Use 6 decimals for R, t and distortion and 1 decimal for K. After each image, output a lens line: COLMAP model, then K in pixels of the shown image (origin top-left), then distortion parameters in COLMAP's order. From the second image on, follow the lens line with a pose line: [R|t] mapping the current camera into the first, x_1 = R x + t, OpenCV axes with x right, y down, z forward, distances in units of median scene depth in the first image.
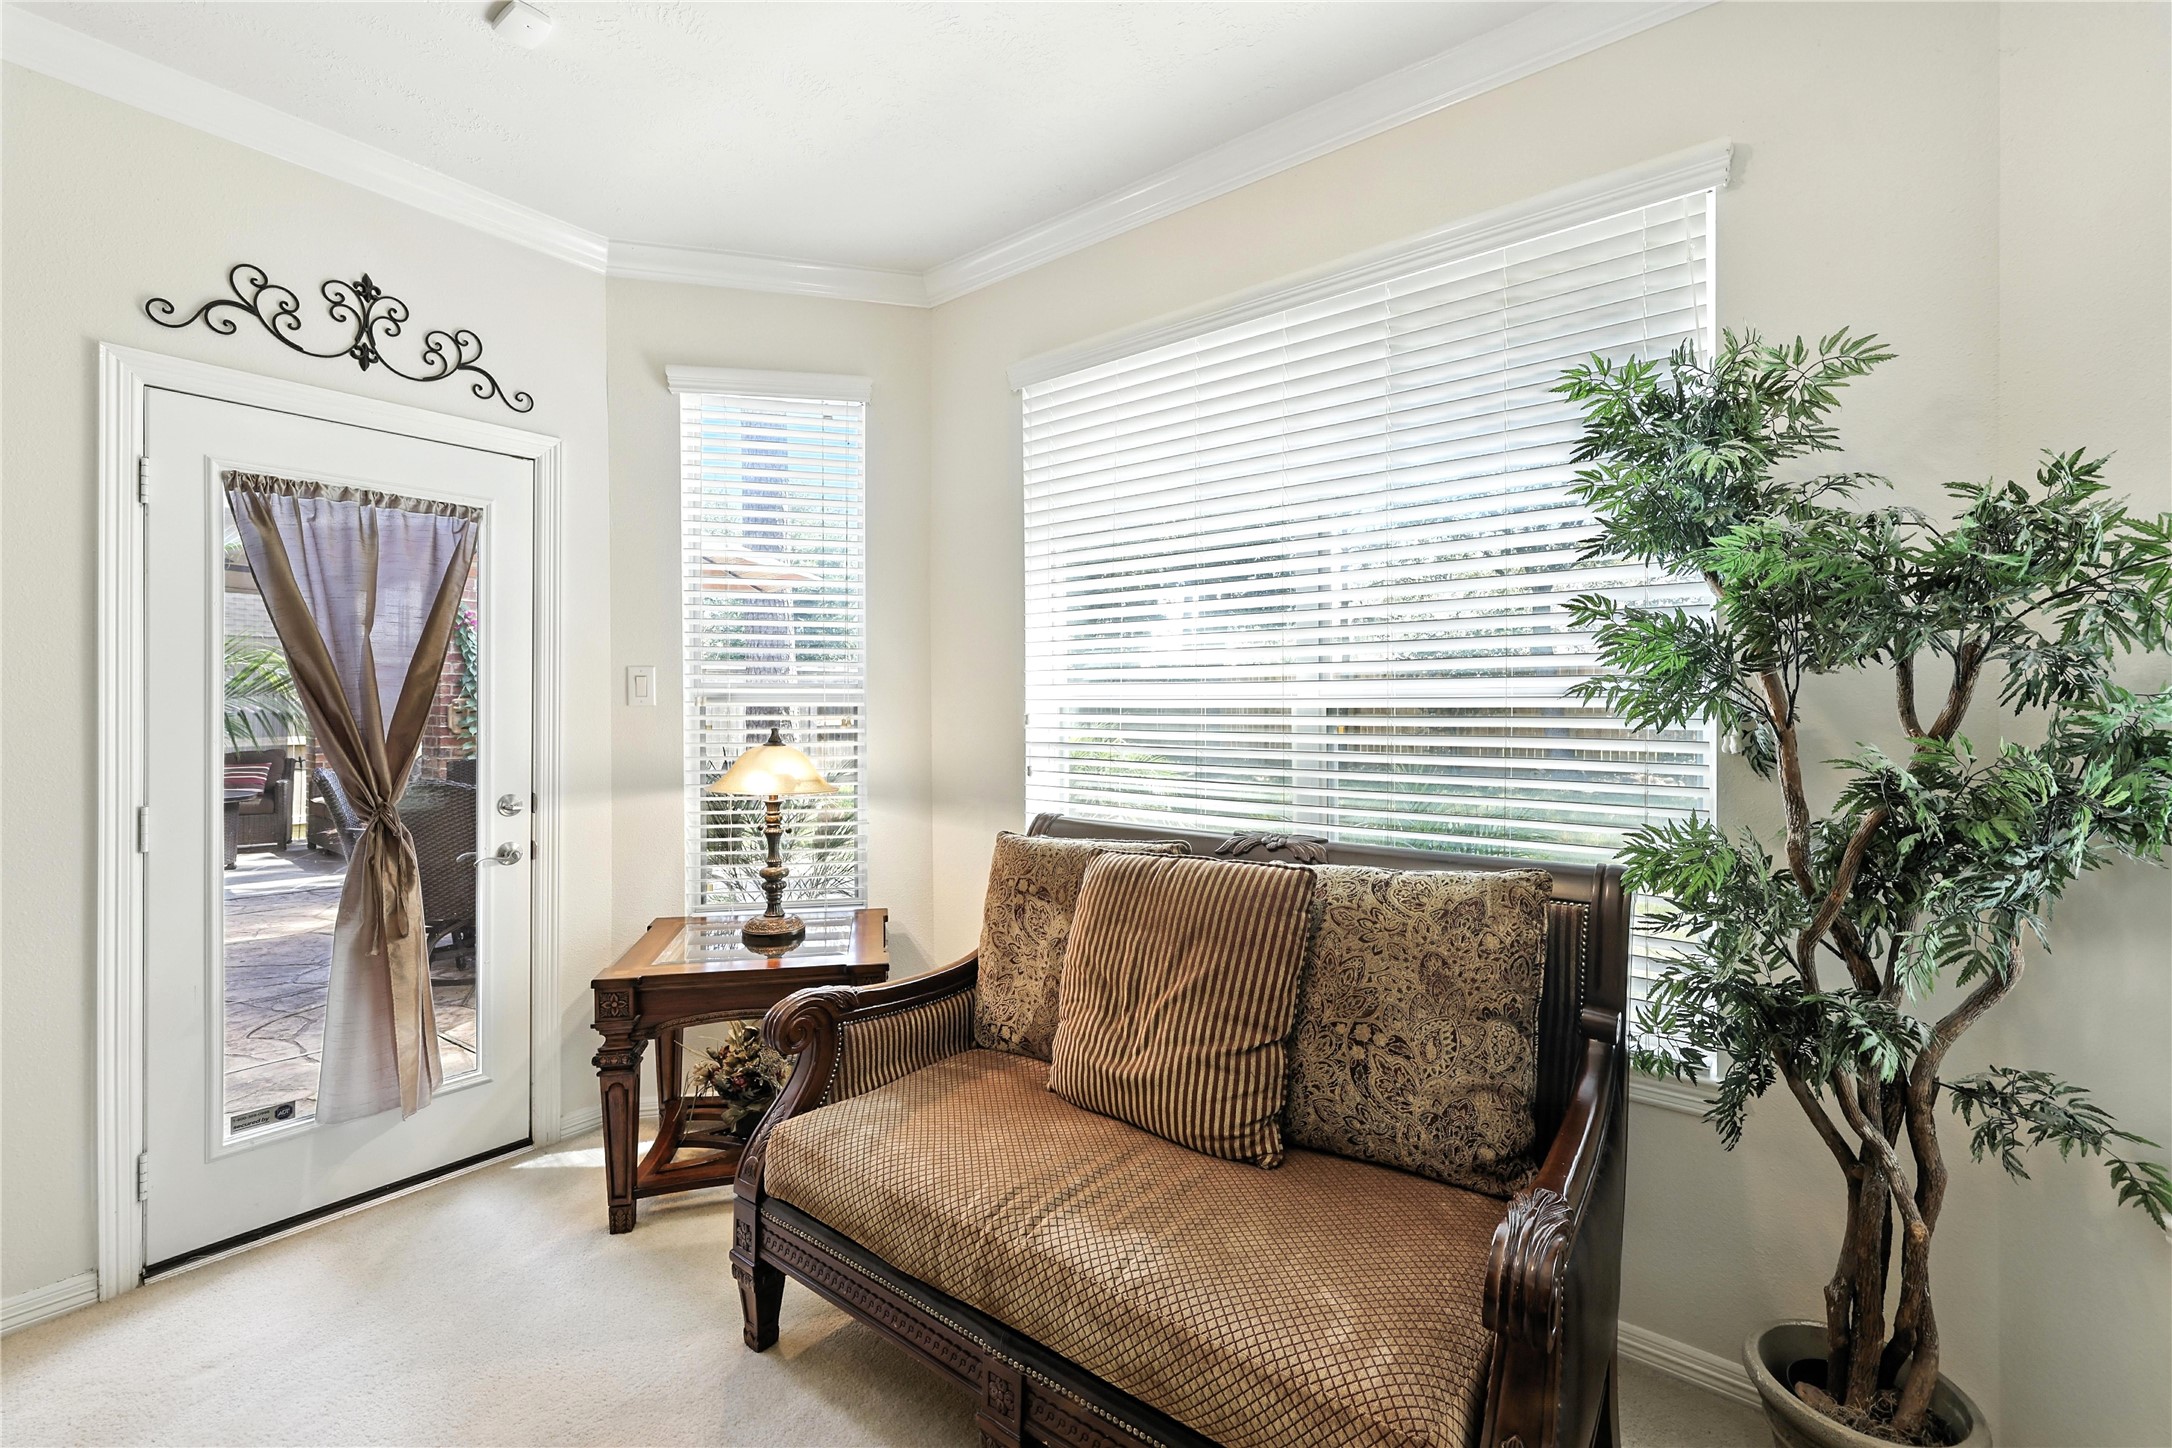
lens RADIAL K [[934.2, 0, 1089.6], [0, 934.2, 704.8], [0, 0, 1]] dist [0.001704, 0.000563]
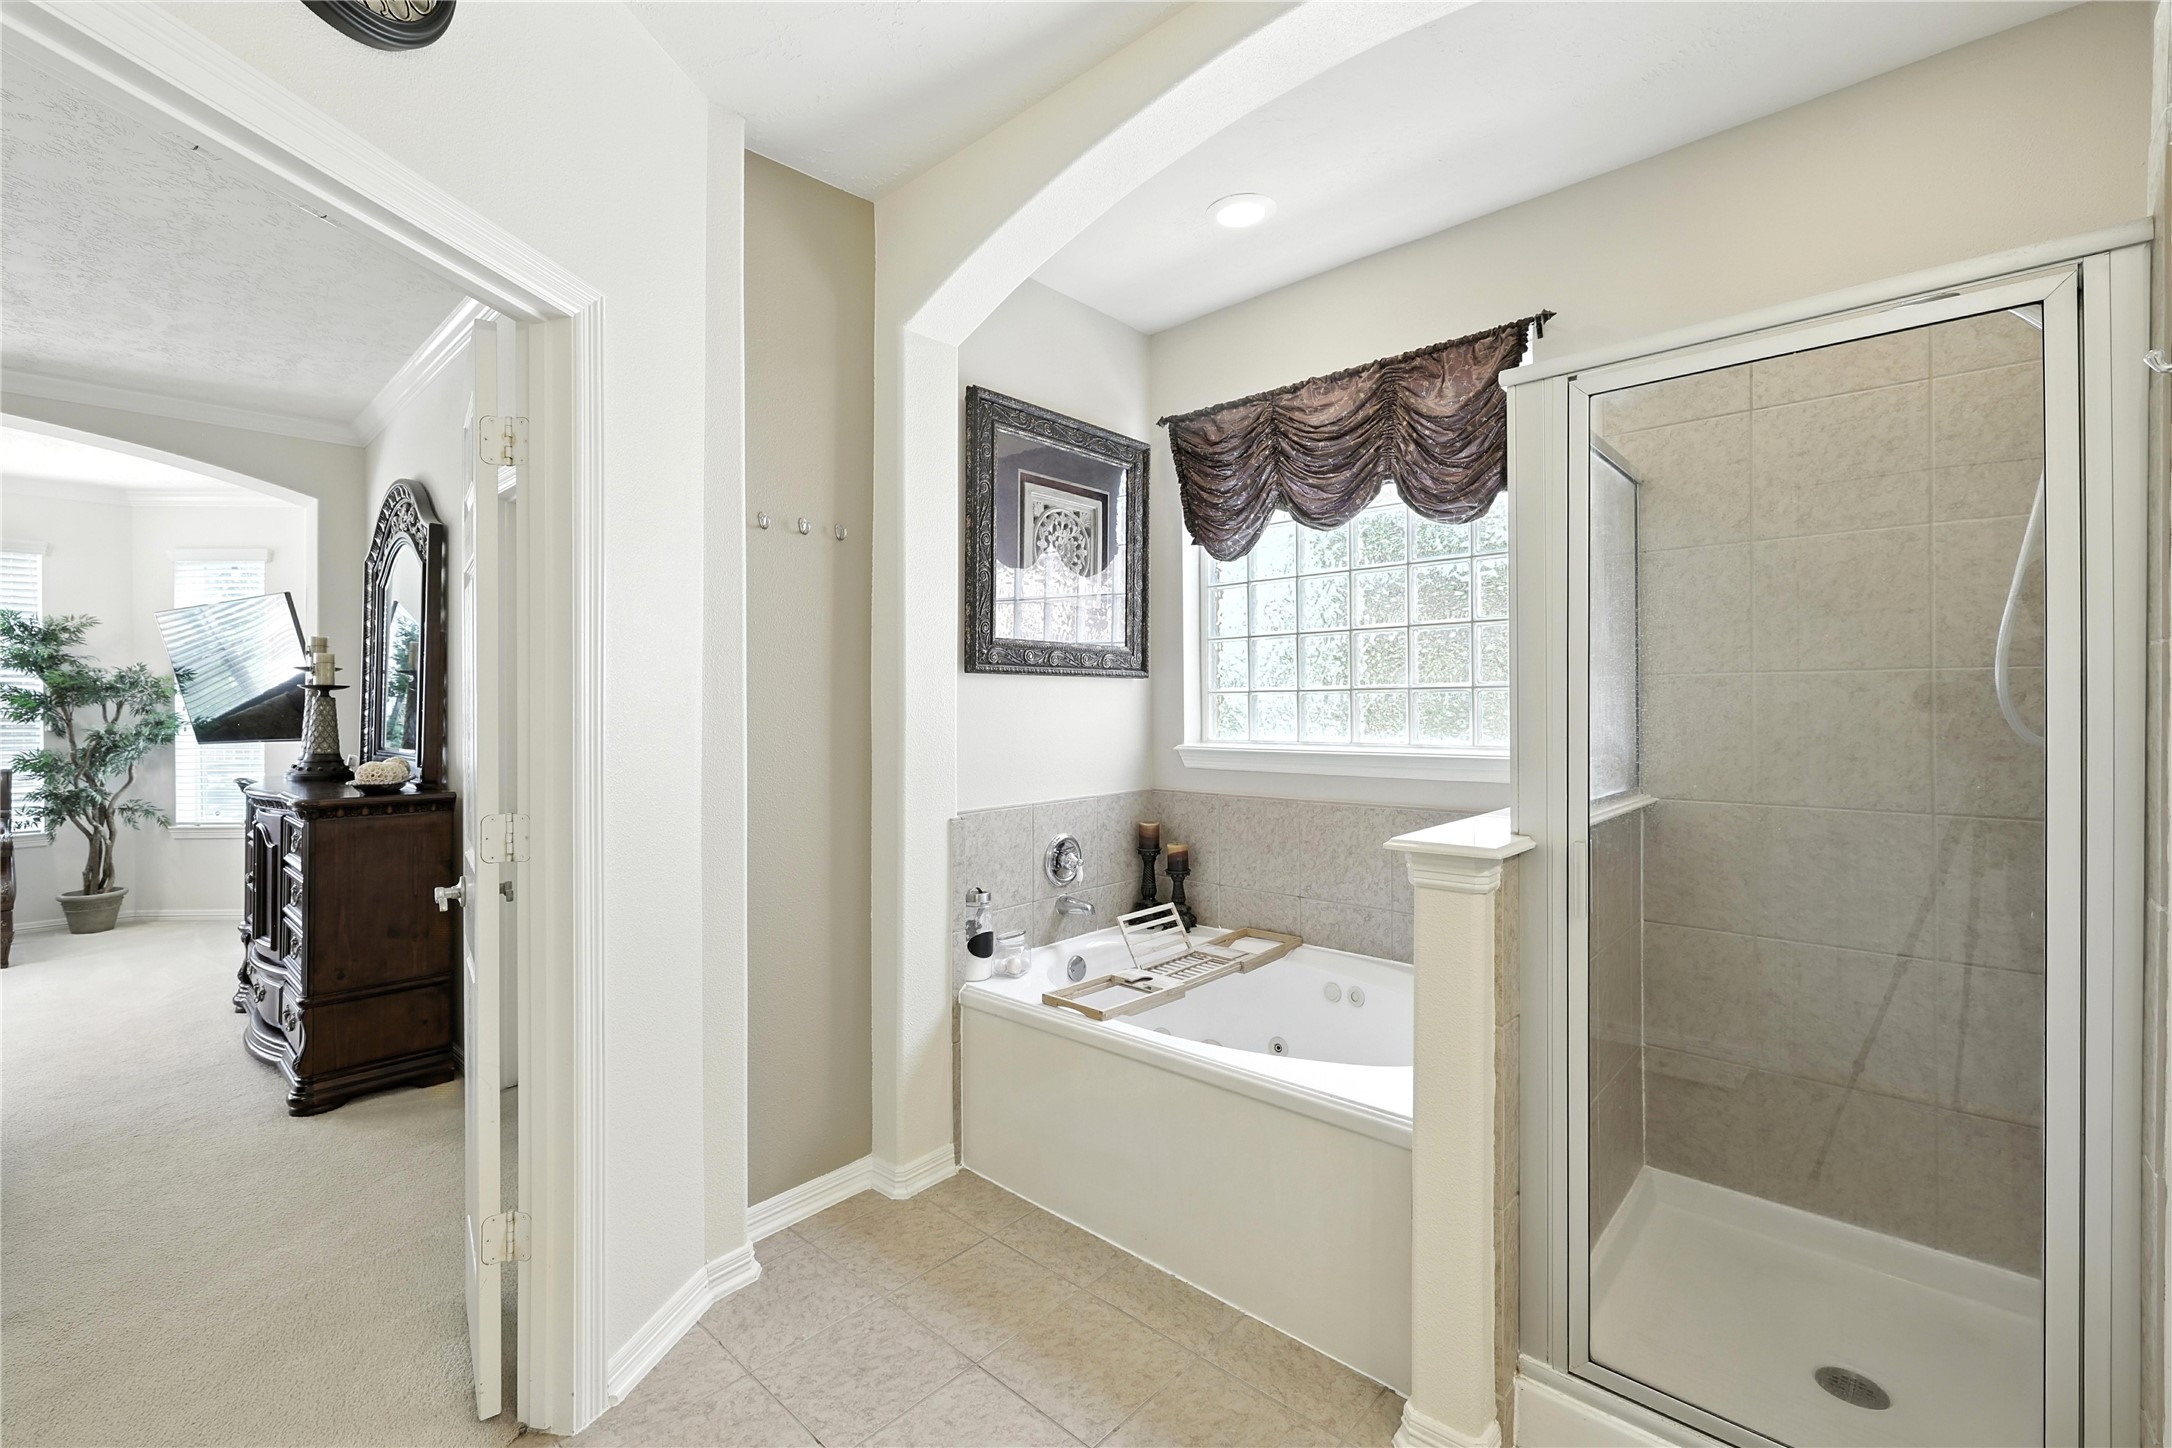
lens RADIAL K [[934.2, 0, 1091.5], [0, 934.2, 702.9], [0, 0, 1]] dist [0.001704, 0.000563]
pose [[0.093889, -0.000930, 0.995582, -2.603180], [0.007542, 0.999972, 0.000223, -0.022066], [-0.995554, 0.007487, 0.093893, -3.424711]]
